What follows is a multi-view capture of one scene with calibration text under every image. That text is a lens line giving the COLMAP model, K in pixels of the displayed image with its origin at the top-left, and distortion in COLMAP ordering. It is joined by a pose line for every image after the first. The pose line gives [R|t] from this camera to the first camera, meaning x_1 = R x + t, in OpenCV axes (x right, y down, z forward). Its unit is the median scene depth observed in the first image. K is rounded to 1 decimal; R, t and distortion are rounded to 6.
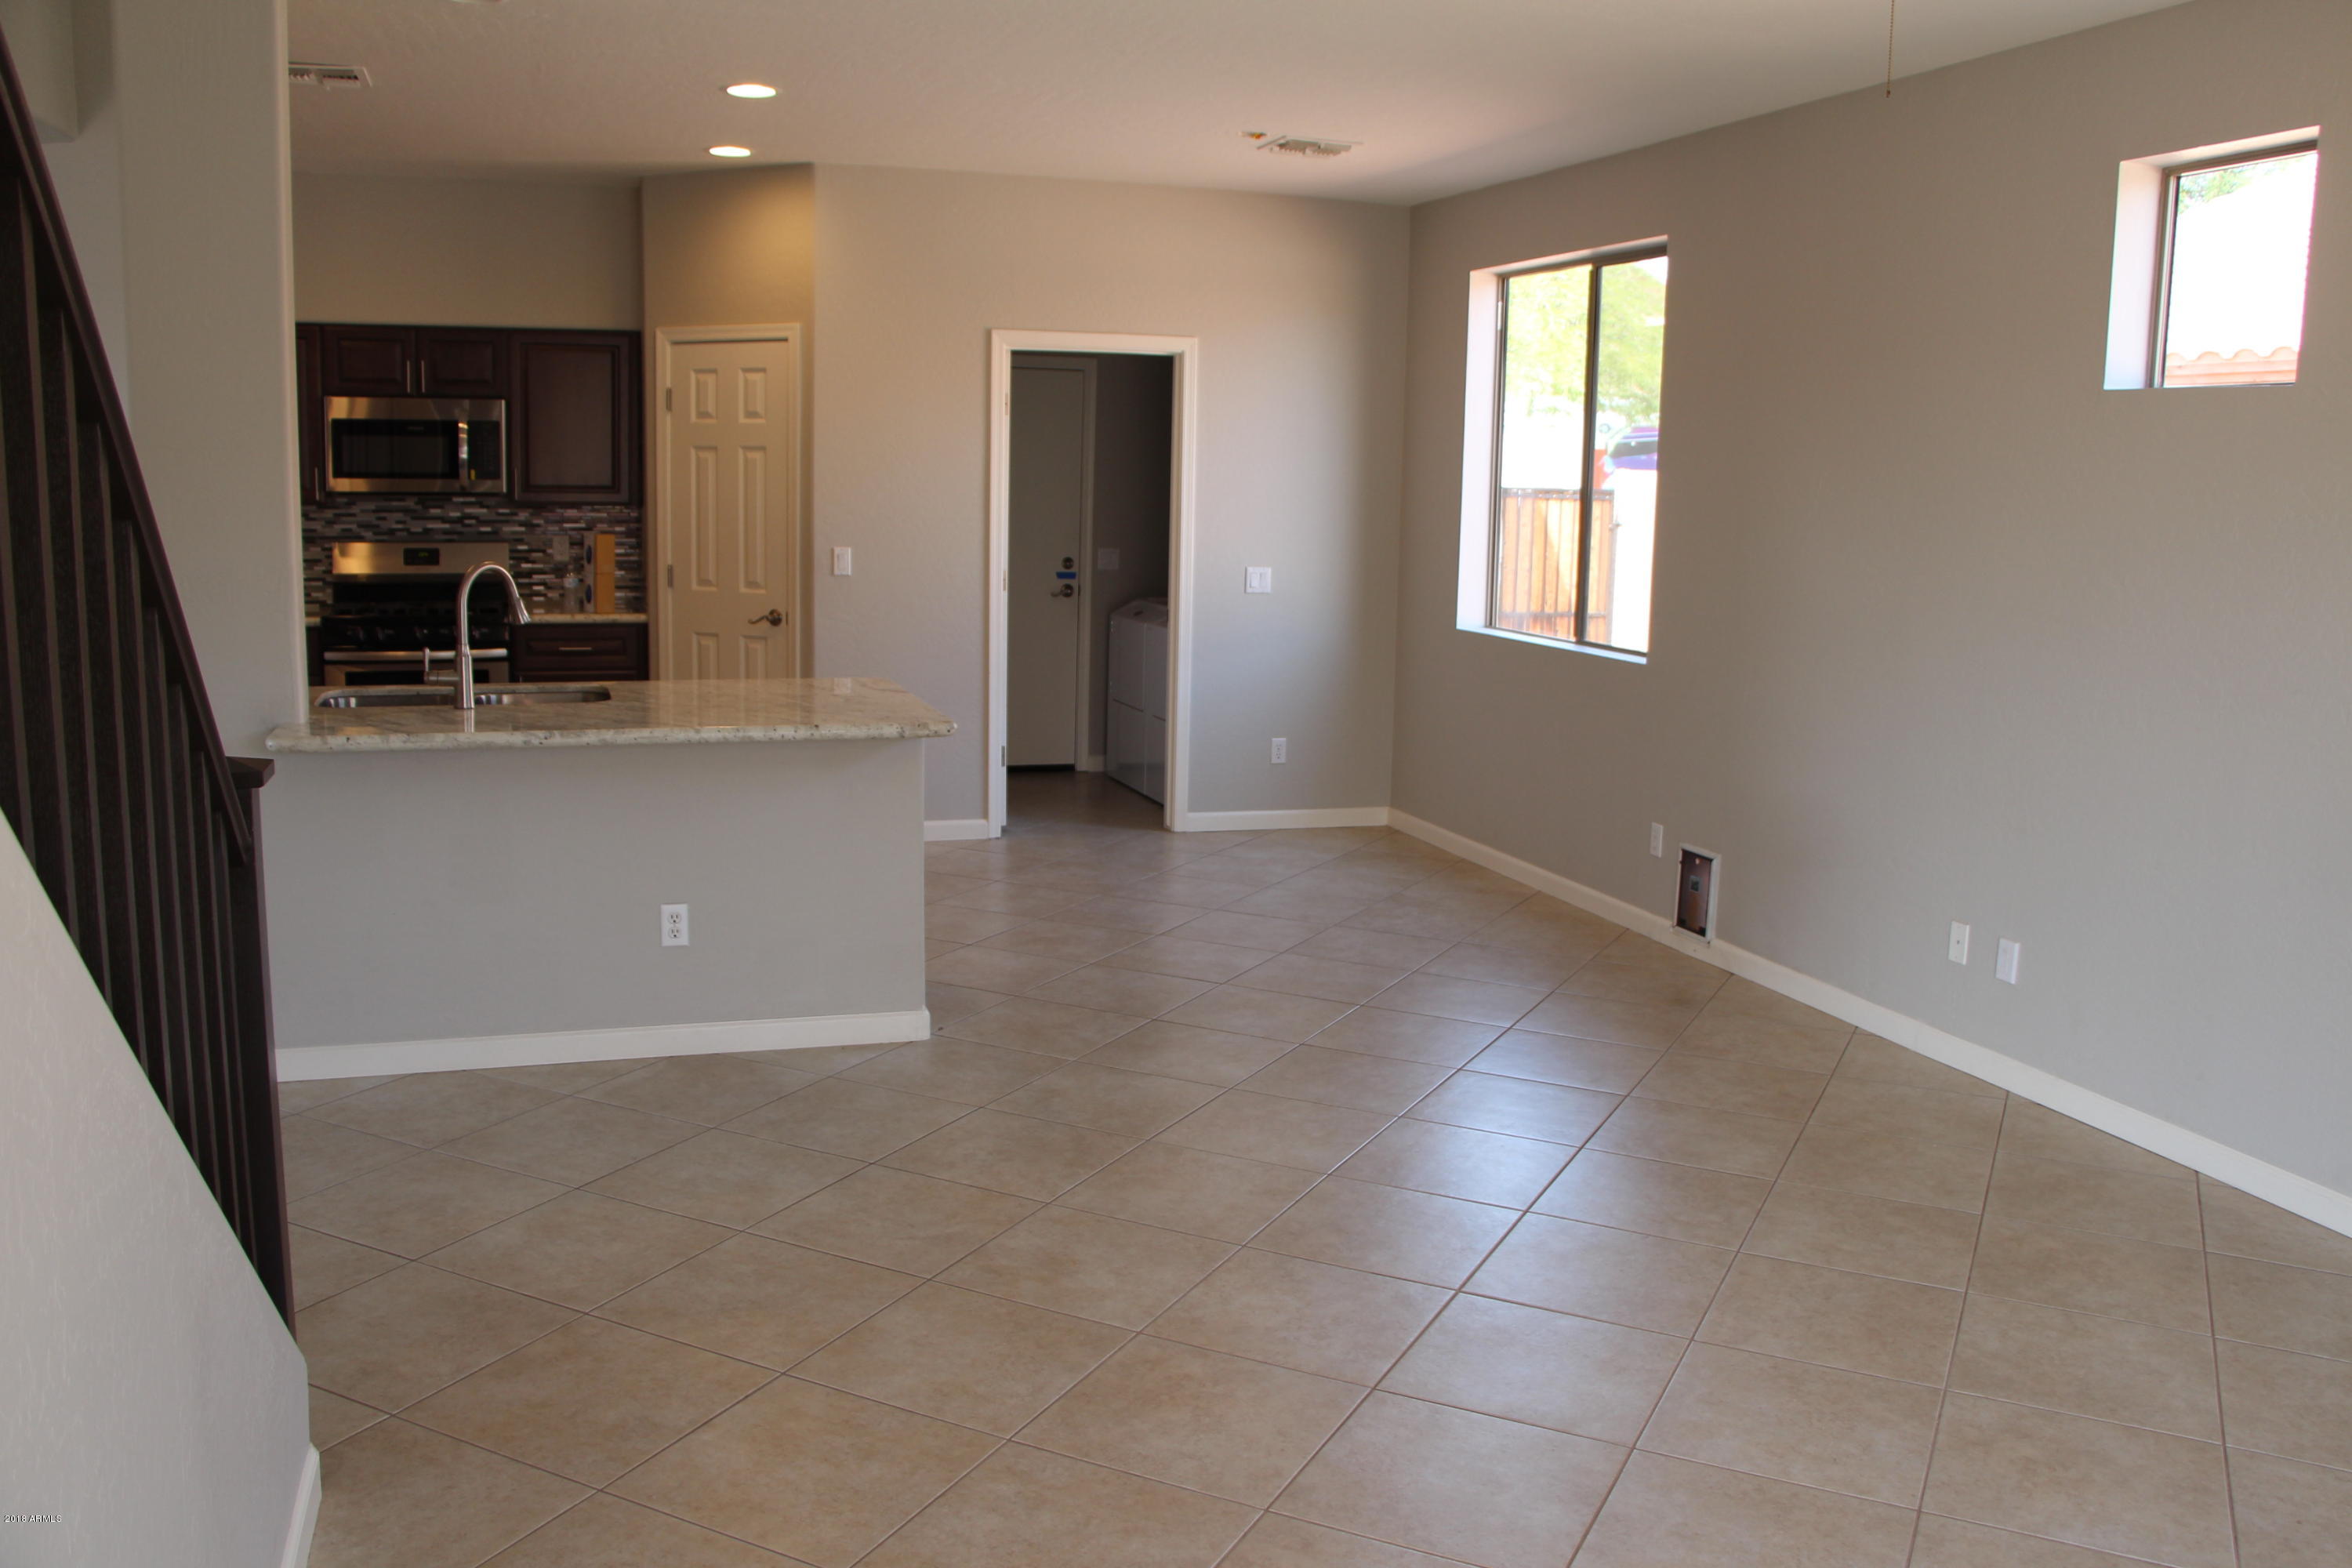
lens RADIAL K [[1925.3, 0, 1192.3], [0, 1925.3, 785.5], [0, 0, 1]] dist [-0.189168, 0.162271]
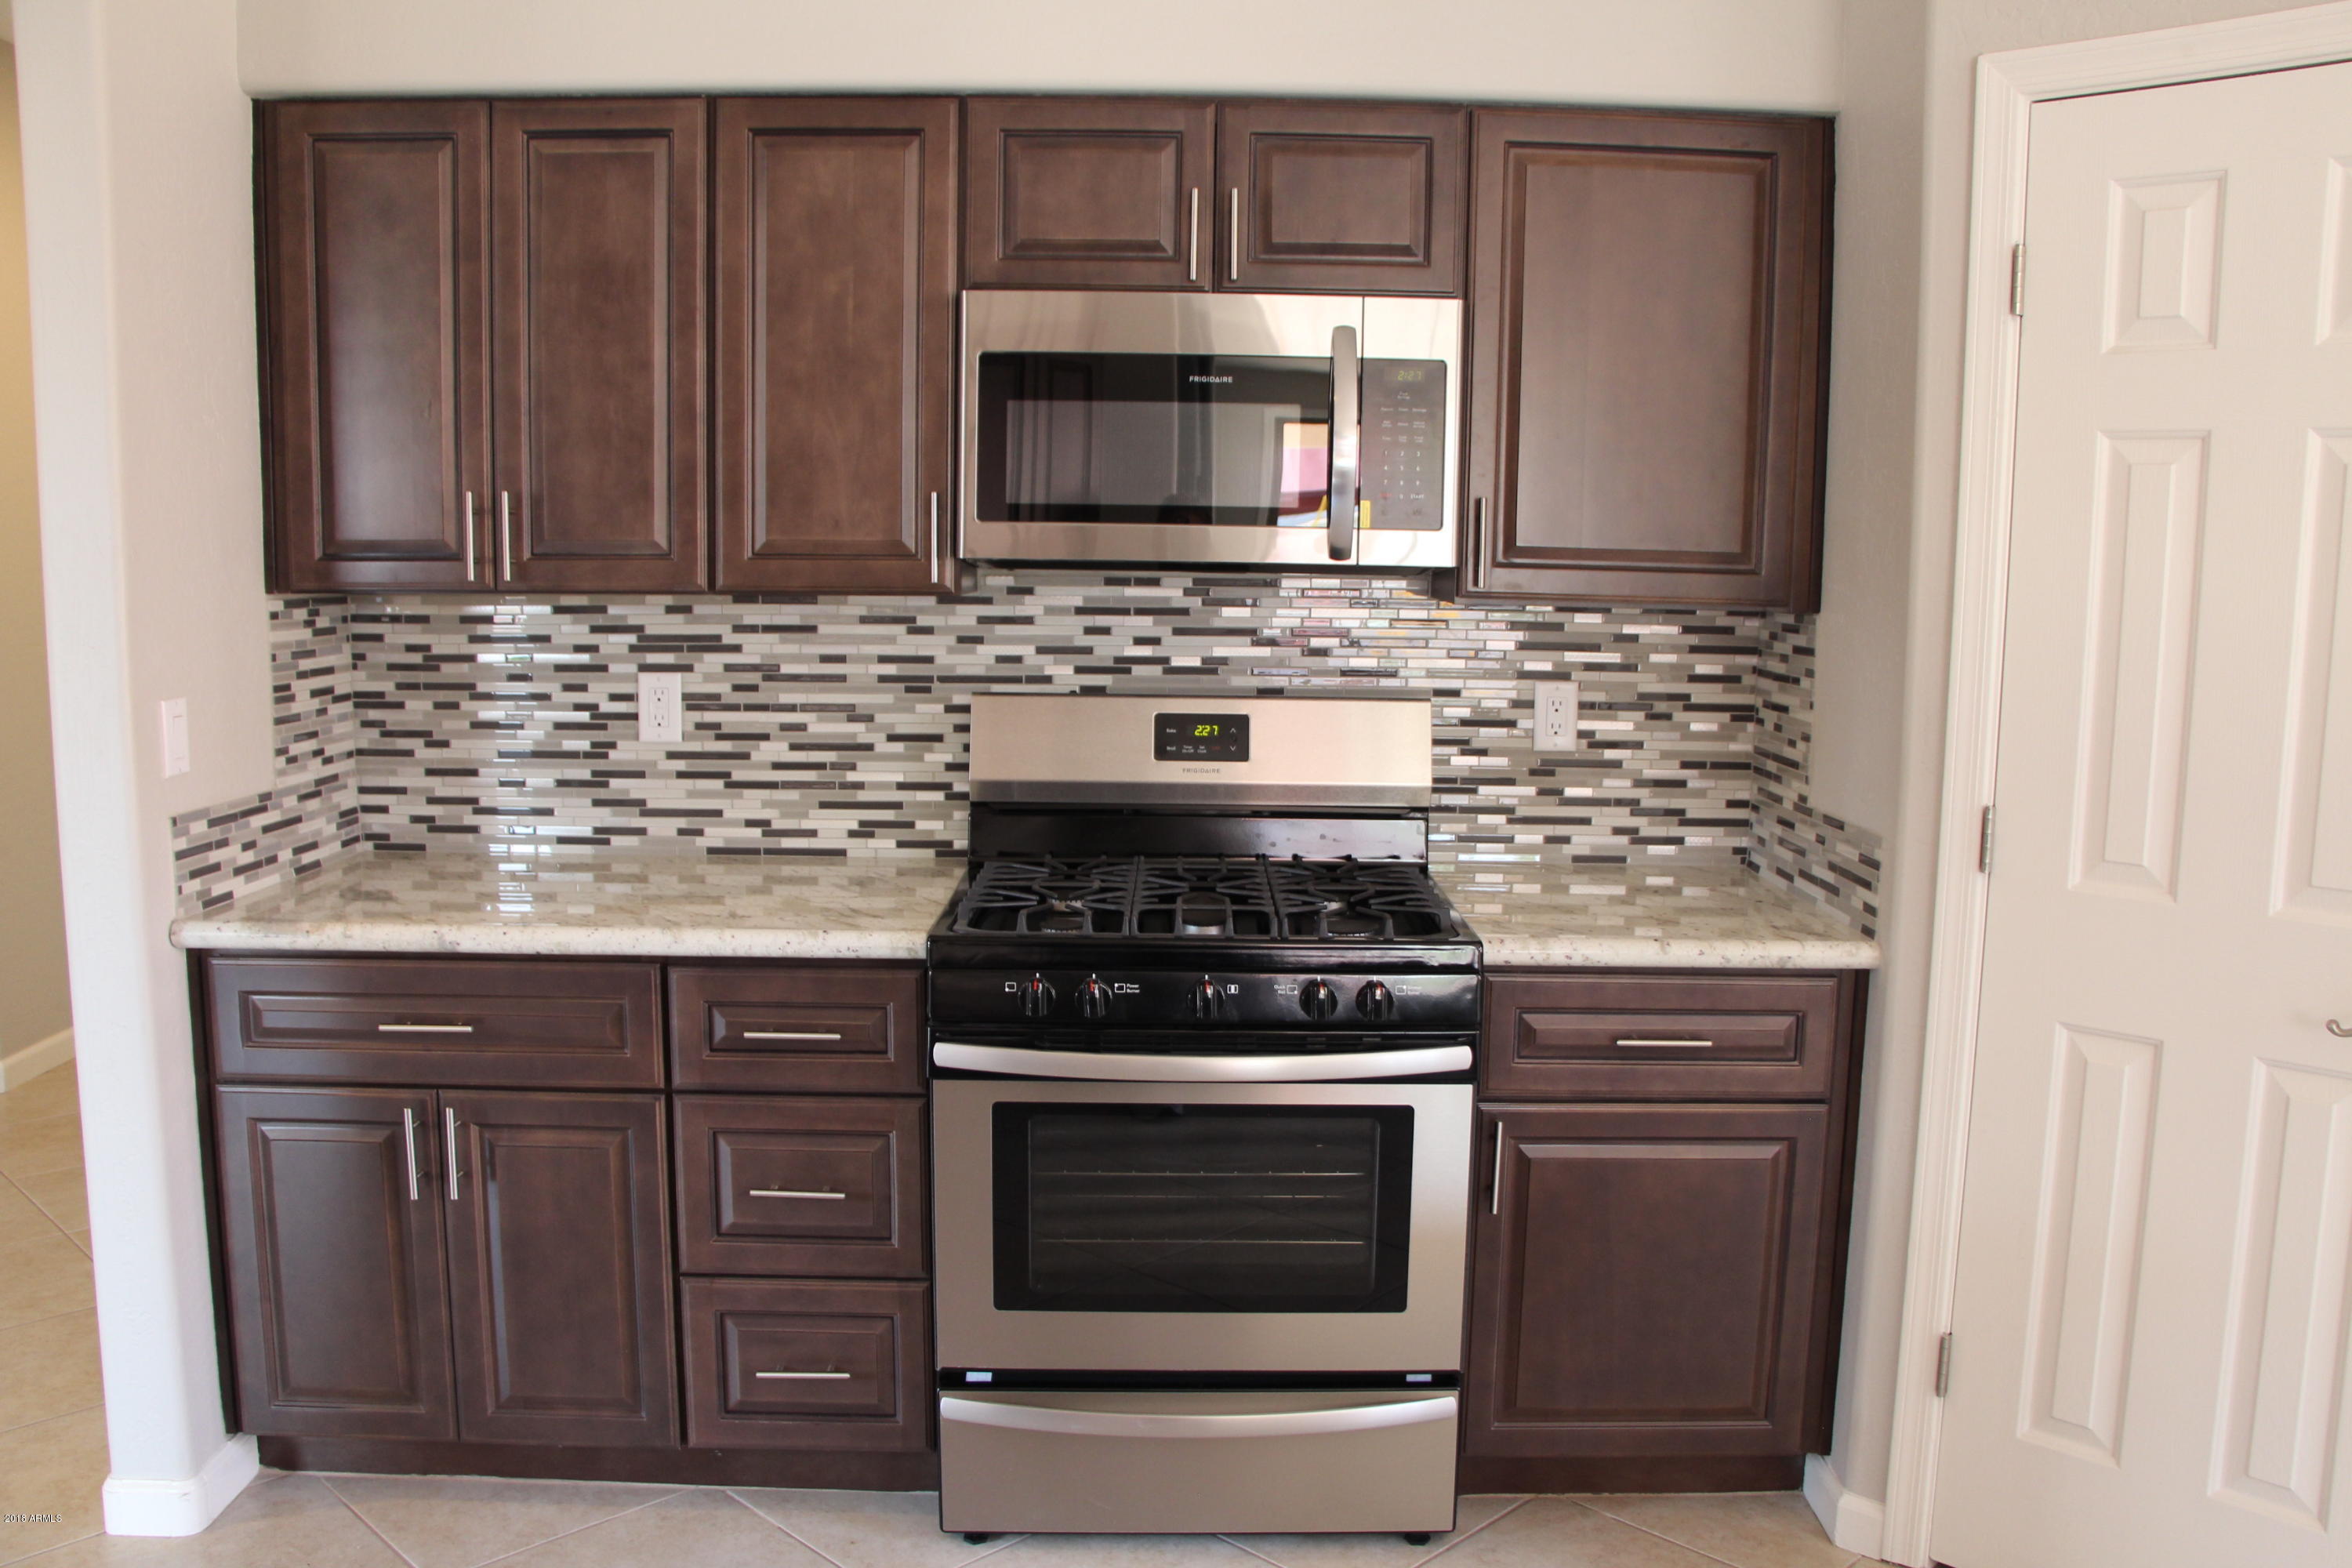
lens RADIAL K [[1925.3, 0, 1192.3], [0, 1925.3, 785.5], [0, 0, 1]] dist [-0.189168, 0.162271]
pose [[0.947882, 0.030694, -0.317141, -0.291444], [-0.043439, 0.998504, -0.033193, -0.099497], [0.315648, 0.045240, 0.947797, 0.635286]]
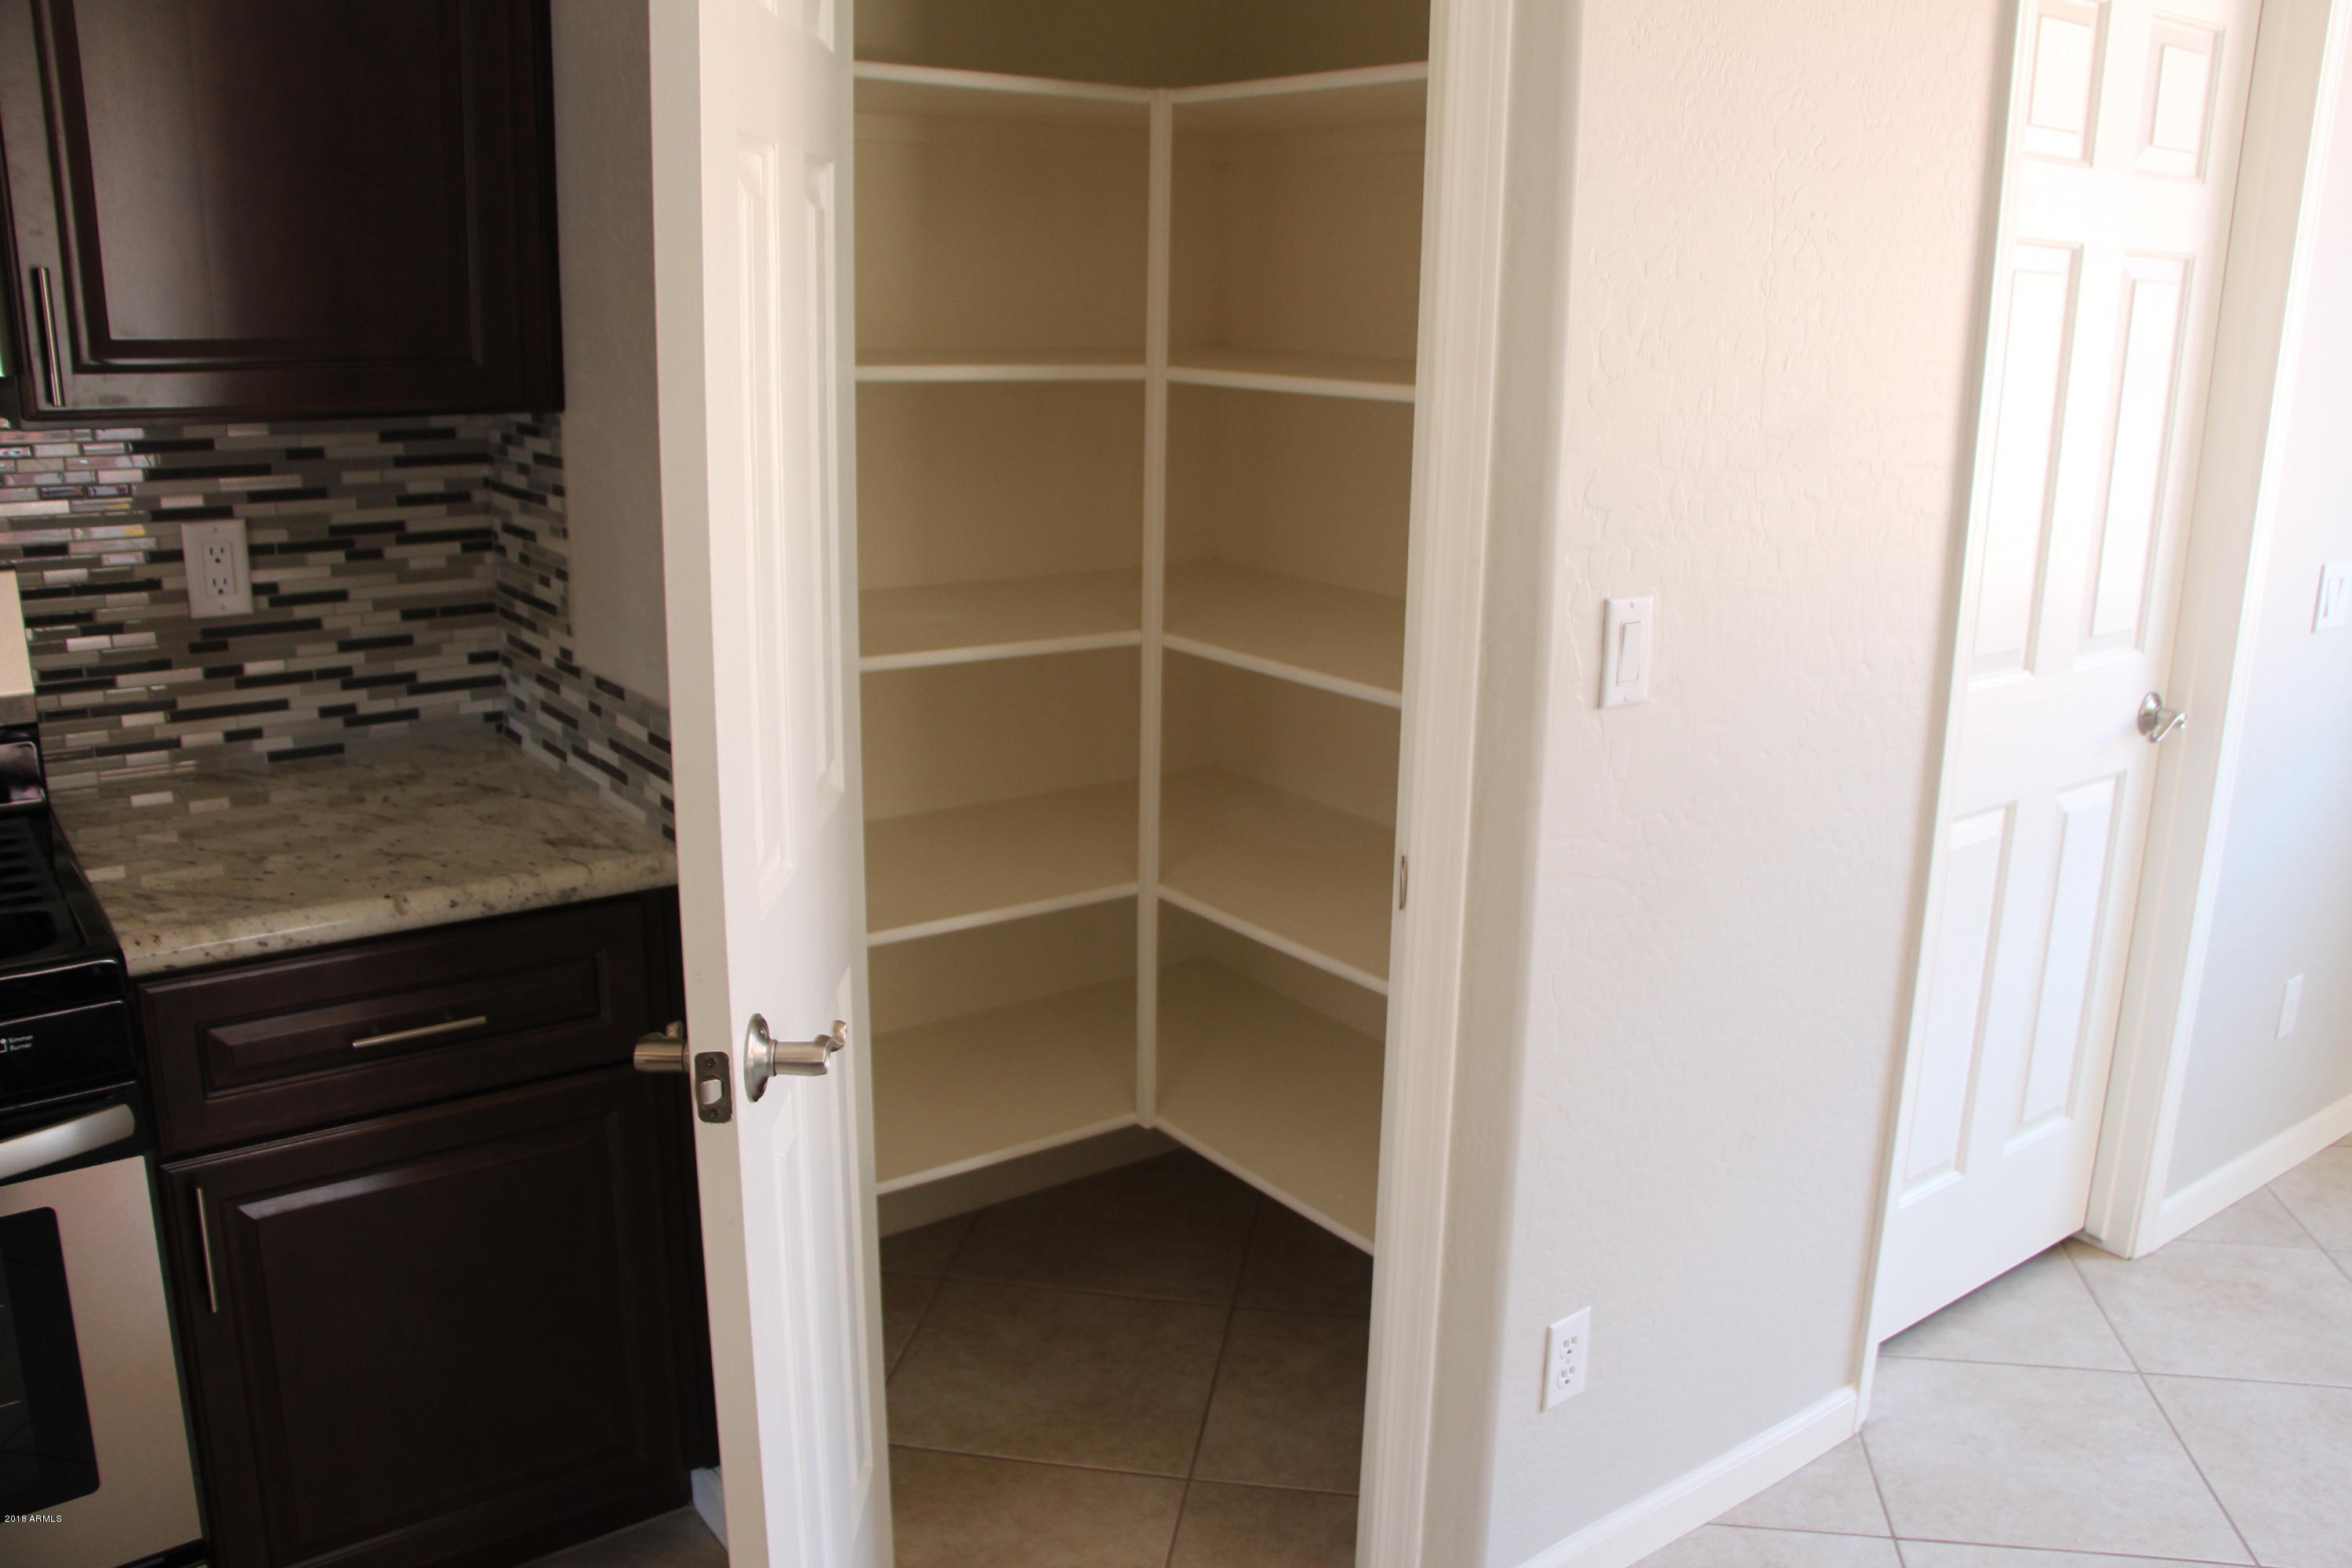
lens RADIAL K [[1925.3, 0, 1192.3], [0, 1925.3, 785.5], [0, 0, 1]] dist [-0.189168, 0.162271]
pose [[0.952534, -0.080276, 0.293657, -0.290748], [0.050608, 0.992940, 0.107277, -0.120289], [-0.300195, -0.087324, 0.949872, 0.724531]]
